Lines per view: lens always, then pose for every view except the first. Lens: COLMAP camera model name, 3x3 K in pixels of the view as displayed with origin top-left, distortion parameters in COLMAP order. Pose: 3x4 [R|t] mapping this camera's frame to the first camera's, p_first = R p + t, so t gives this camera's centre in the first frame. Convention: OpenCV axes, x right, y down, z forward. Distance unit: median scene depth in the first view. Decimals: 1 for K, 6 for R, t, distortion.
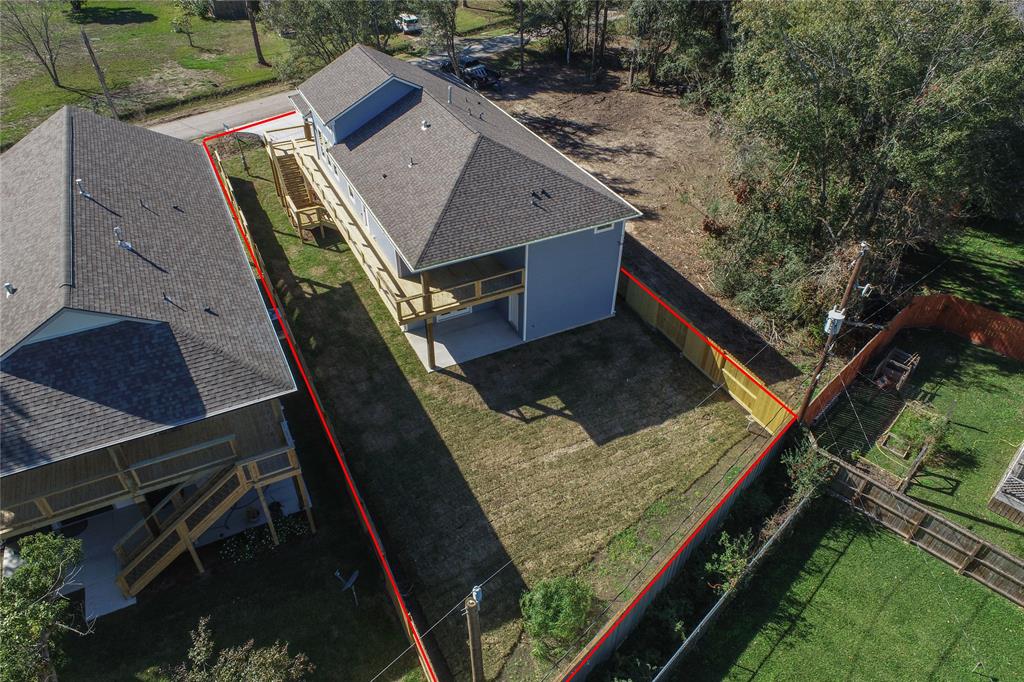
lens RADIAL K [[695.8, 0, 516.7], [0, 695.8, 341.2], [0, 0, 1]] dist [-0.021717, 0.011039]
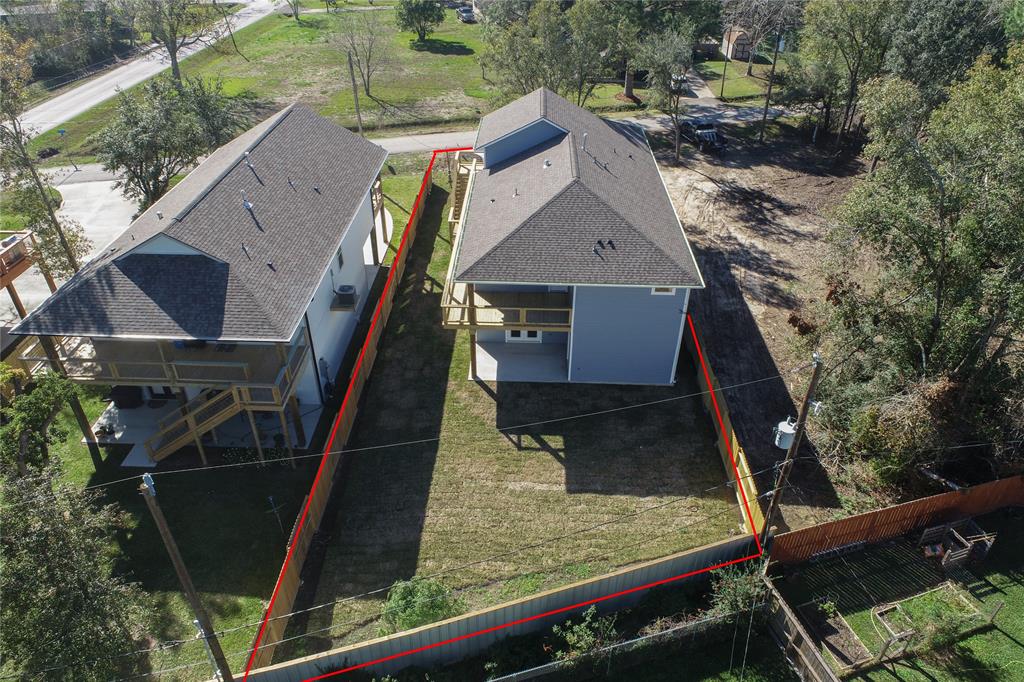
lens RADIAL K [[695.8, 0, 512.4], [0, 695.8, 341.7], [0, 0, 1]] dist [-0.021717, 0.011039]
pose [[0.875307, 0.266860, -0.403266, 0.360323], [-0.295264, 0.955376, -0.008667, -0.023301], [0.382958, 0.126656, 0.915042, 0.027107]]
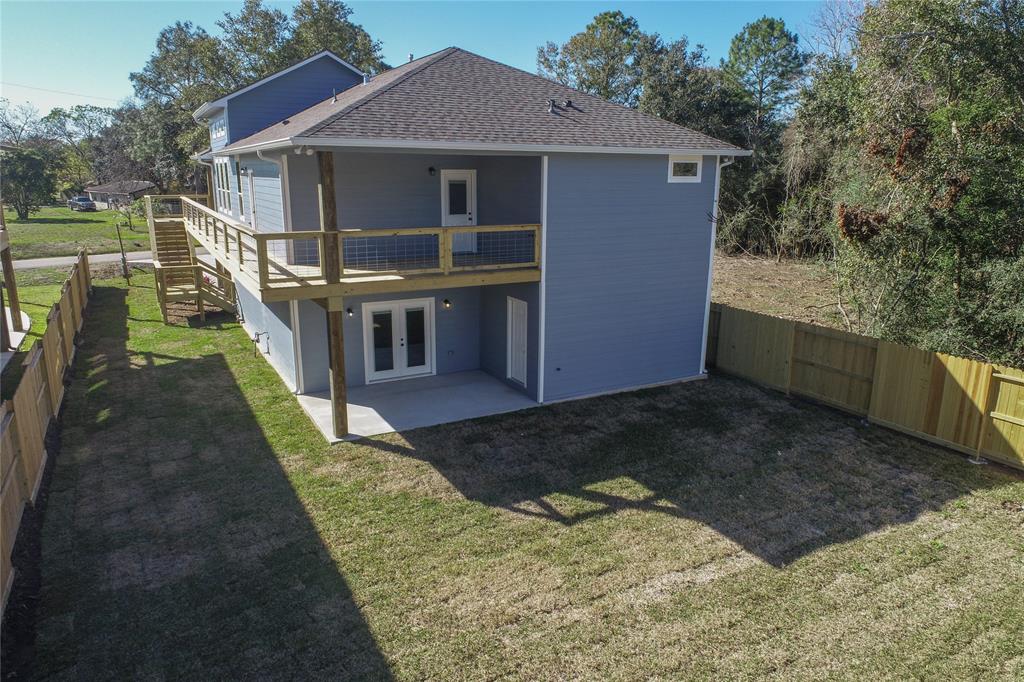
lens RADIAL K [[695.8, 0, 511.8], [0, 695.8, 341.9], [0, 0, 1]] dist [-0.021717, 0.011039]
pose [[0.999617, -0.015059, 0.023234, -0.021278], [0.023356, 0.909286, -0.415517, 0.174305], [-0.014869, 0.415900, 0.909289, 0.580849]]
